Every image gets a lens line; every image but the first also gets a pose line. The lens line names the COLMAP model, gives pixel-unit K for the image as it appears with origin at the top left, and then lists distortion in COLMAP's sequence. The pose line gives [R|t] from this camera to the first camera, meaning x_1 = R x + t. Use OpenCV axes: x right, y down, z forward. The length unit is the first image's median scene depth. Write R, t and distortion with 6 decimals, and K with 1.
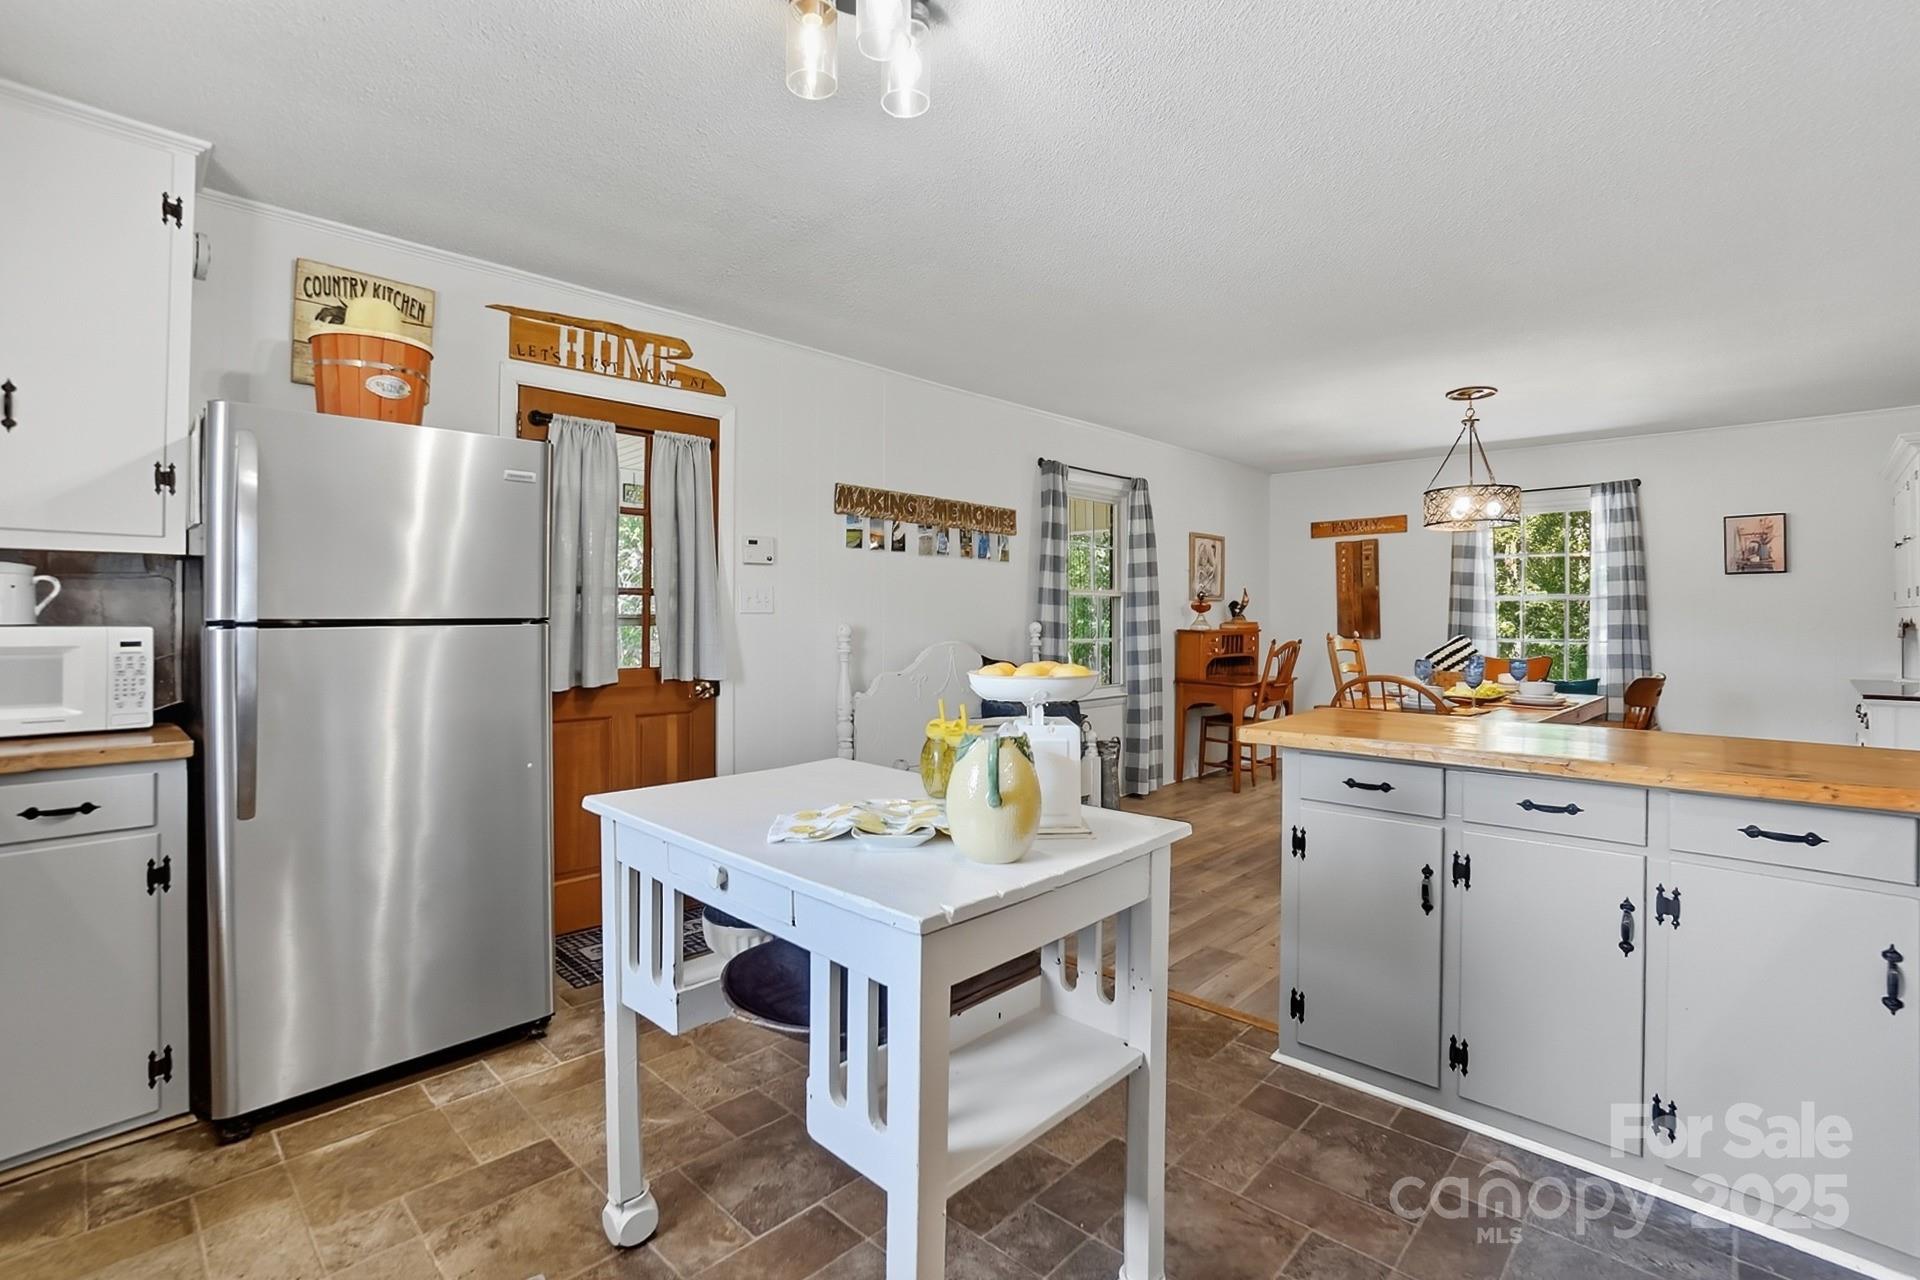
lens RADIAL K [[898.6, 0, 952.9], [0, 898.6, 608.8], [0, 0, 1]] dist [-0.012834, 0.027404]
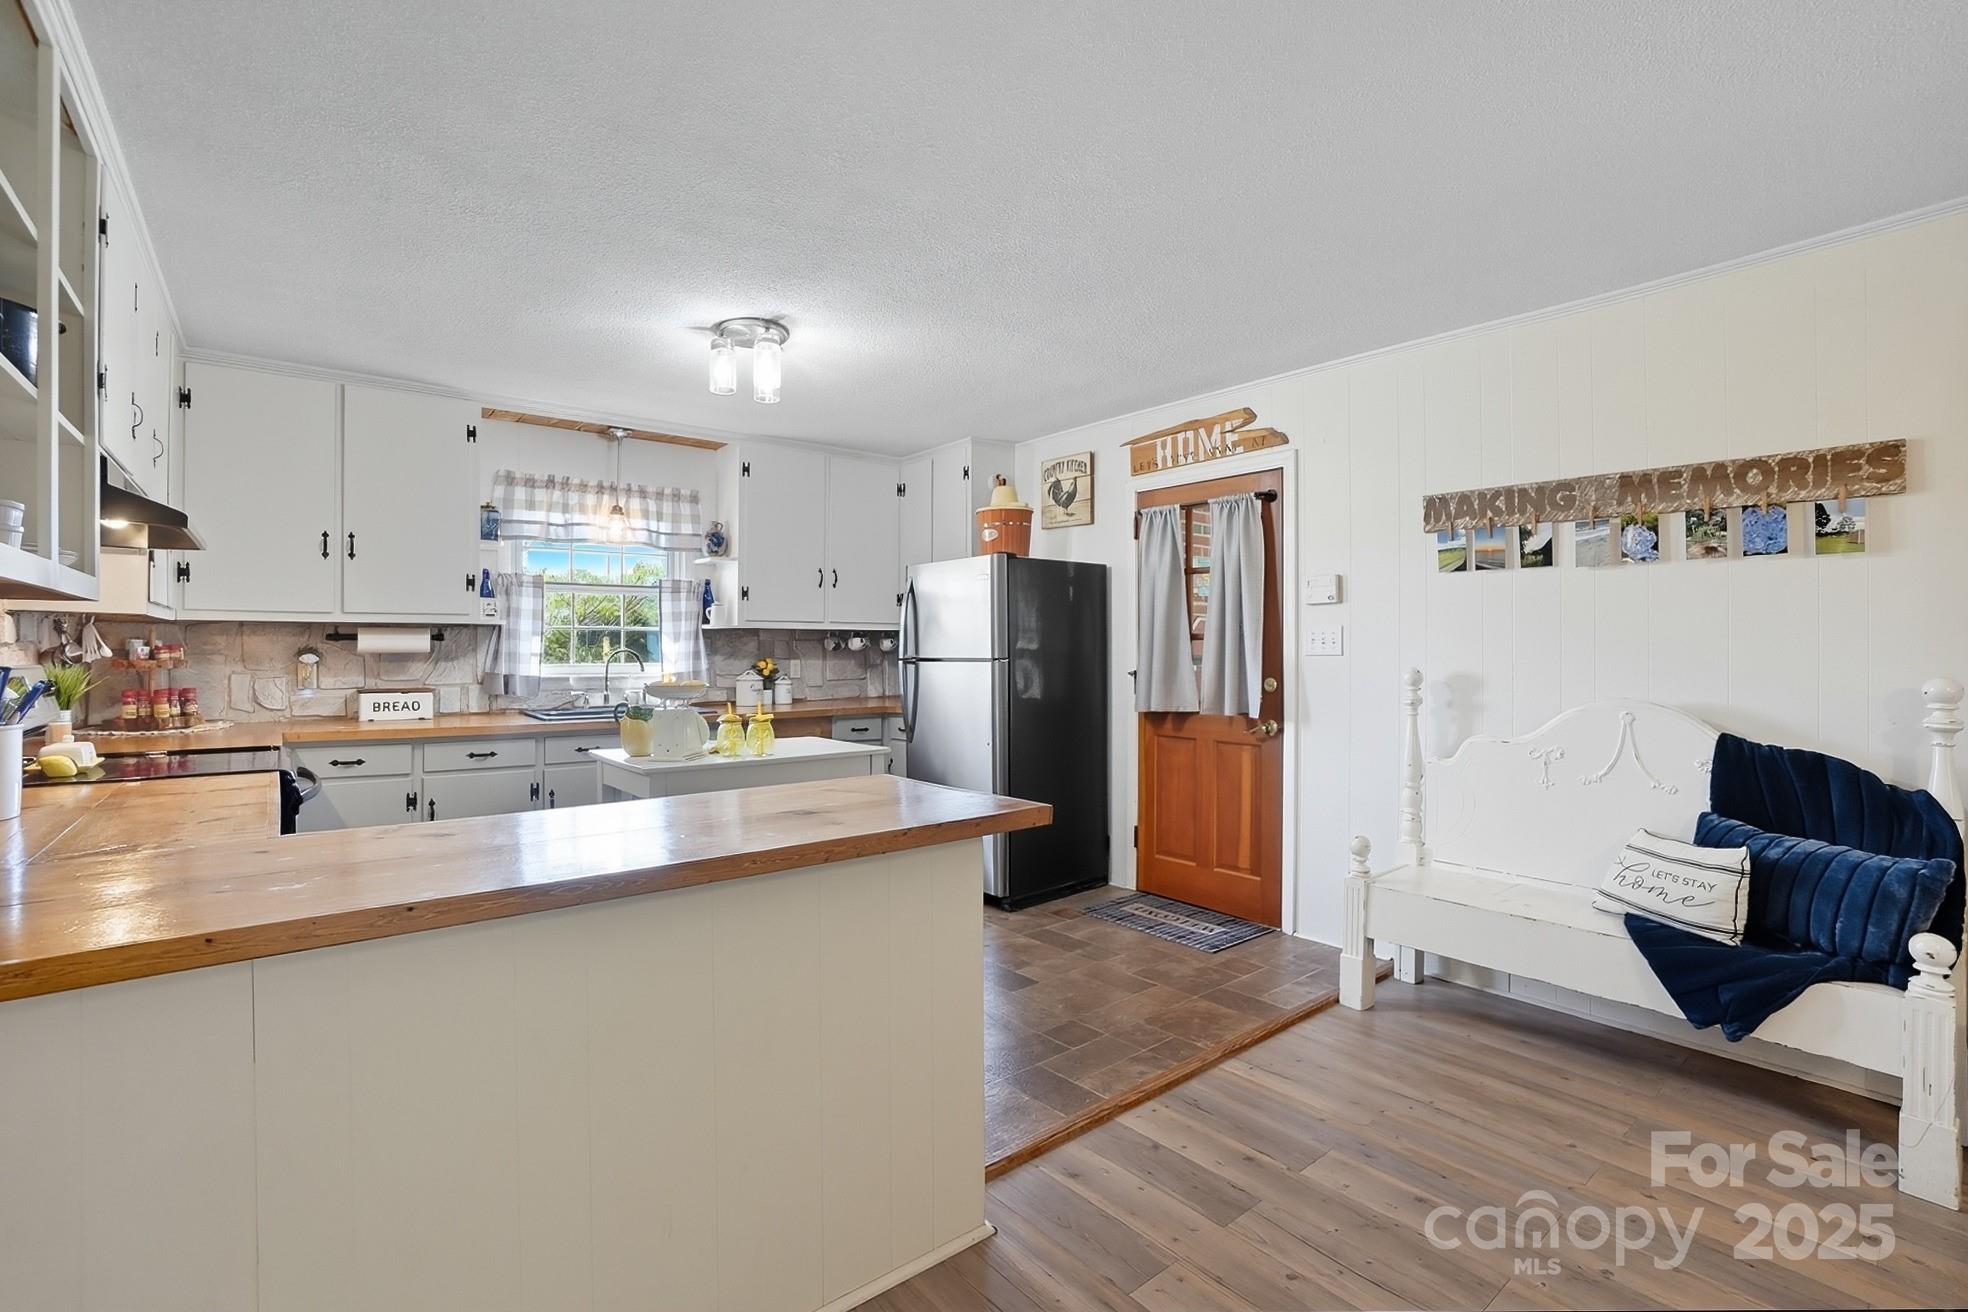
lens RADIAL K [[886.0, 0, 968.9], [0, 886.0, 657.4], [0, 0, 1]] dist [-0.067941, 0.024388]
pose [[-0.124101, 0.013211, -0.992182, 0.702028], [0.014325, 0.999831, 0.011521, -0.008375], [0.992166, -0.012784, -0.124269, 0.683595]]
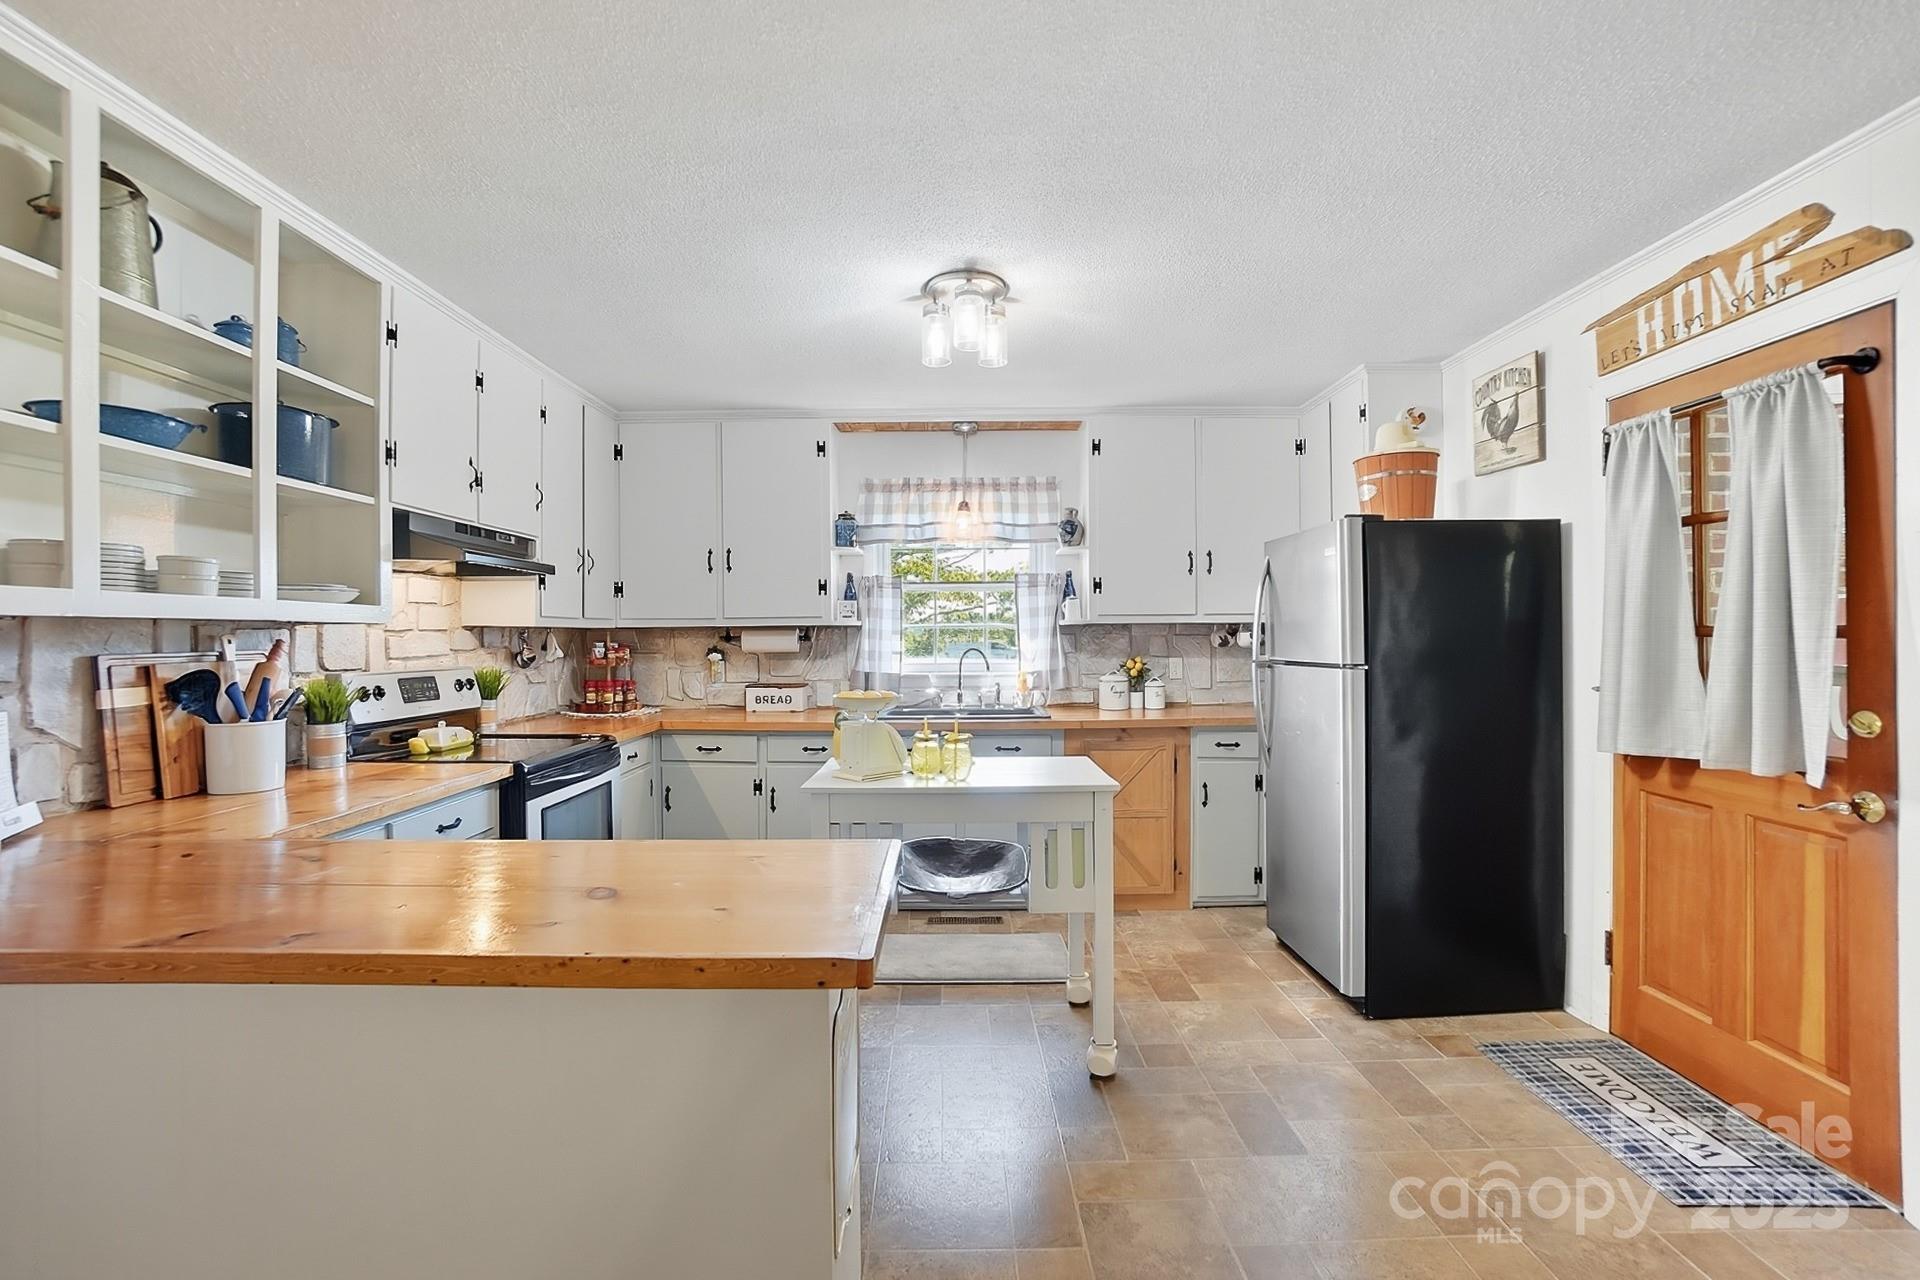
lens RADIAL K [[864.4, 0, 945.3], [0, 864.4, 641.4], [0, 0, 1]] dist [-0.067941, 0.024388]
pose [[-0.723573, 0.014416, -0.690097, 0.423954], [0.020317, 0.999793, -0.000418, -0.019787], [0.689949, -0.014324, -0.723716, 0.859736]]
